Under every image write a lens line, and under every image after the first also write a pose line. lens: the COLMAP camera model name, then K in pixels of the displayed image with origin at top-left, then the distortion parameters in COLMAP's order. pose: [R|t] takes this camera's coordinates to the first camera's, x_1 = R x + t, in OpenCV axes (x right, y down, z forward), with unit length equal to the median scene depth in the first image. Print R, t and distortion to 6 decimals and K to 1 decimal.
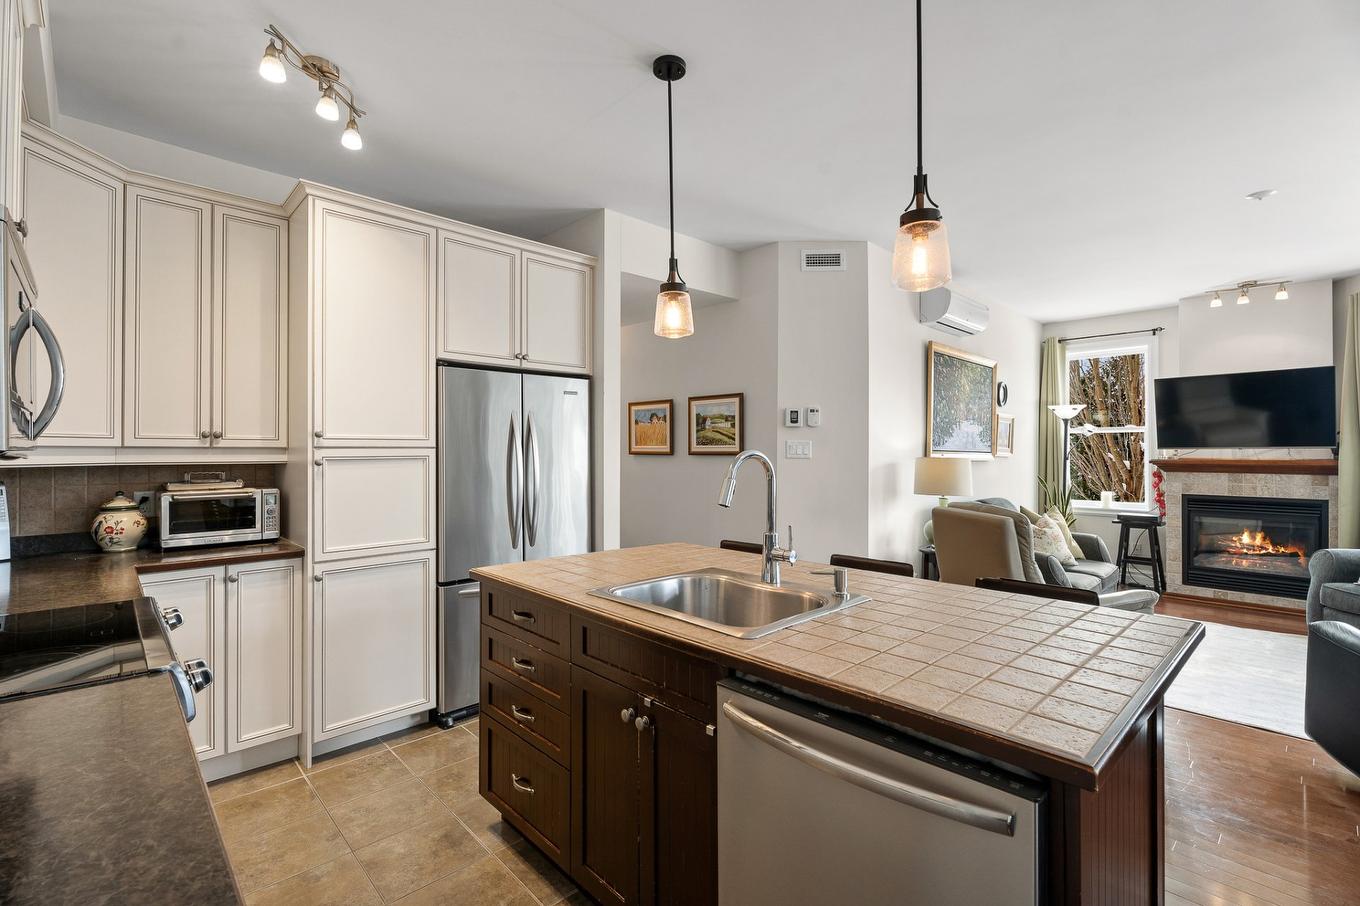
lens RADIAL K [[609.3, 0, 666.9], [0, 609.3, 444.7], [0, 0, 1]] dist [-0.000745, -0.000051]
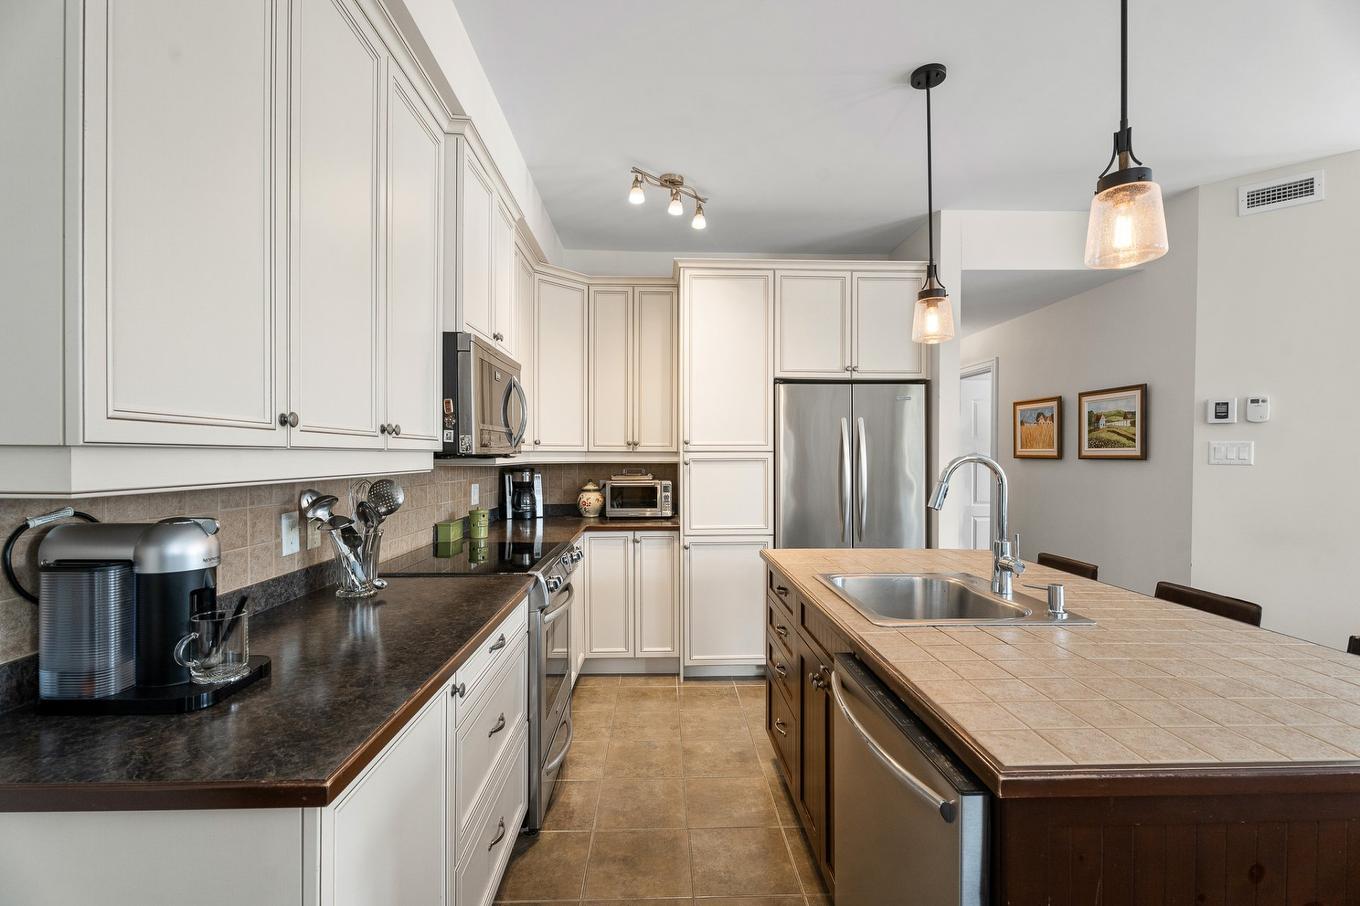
lens RADIAL K [[609.3, 0, 692.1], [0, 609.3, 456.7], [0, 0, 1]] dist [-0.000745, -0.000051]
pose [[0.755120, 0.003554, -0.655576, 0.325838], [0.005810, 0.999910, 0.012113, -0.000836], [0.655560, -0.012956, 0.755032, -0.025729]]
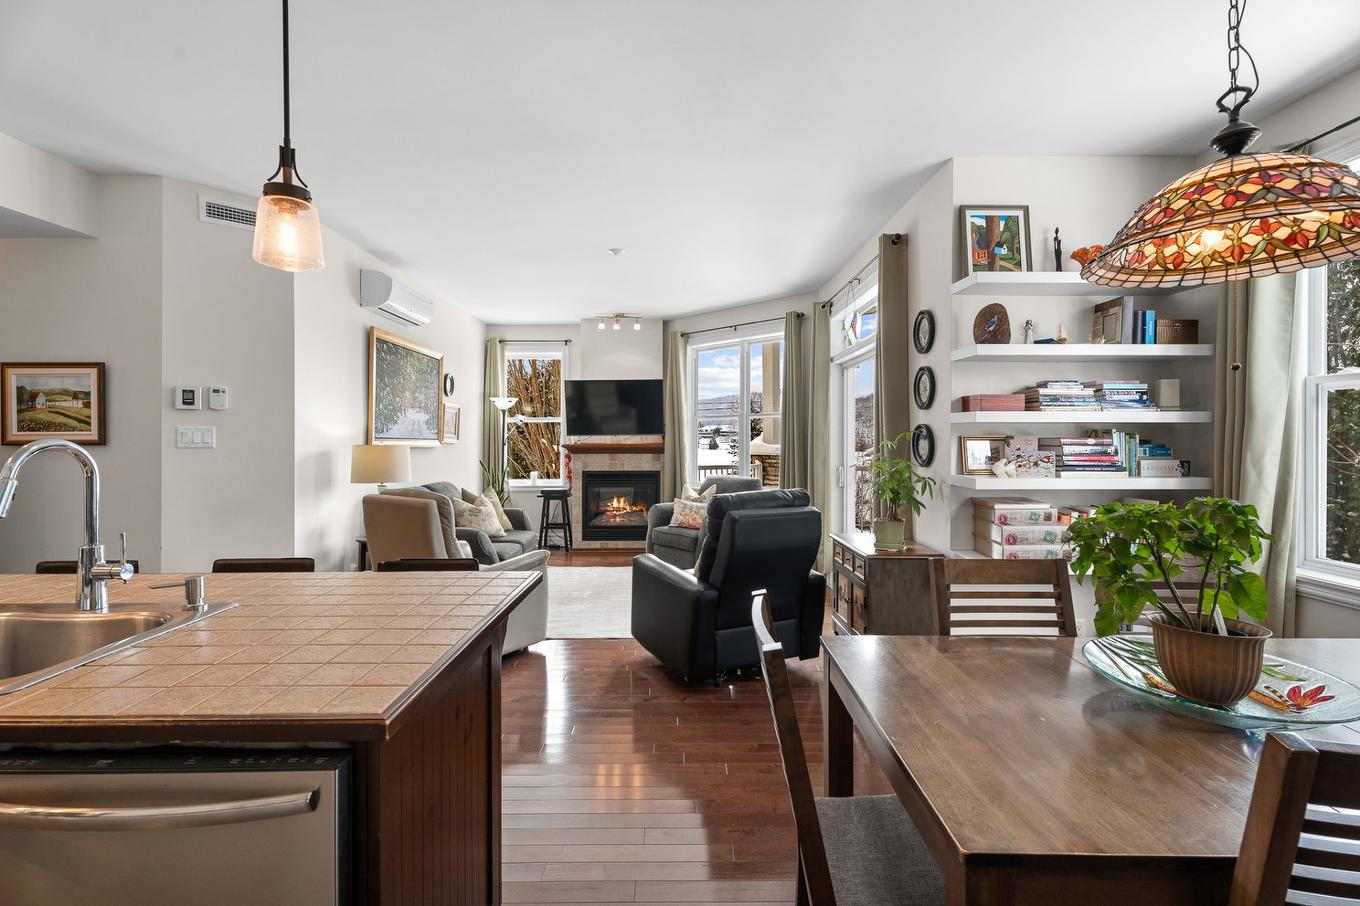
lens RADIAL K [[609.3, 0, 675.5], [0, 609.3, 441.6], [0, 0, 1]] dist [-0.000745, -0.000051]
pose [[0.677896, -0.007613, 0.735118, 0.079827], [-0.005020, 0.999875, 0.014984, -0.002747], [-0.735141, -0.013847, 0.677773, -0.054769]]
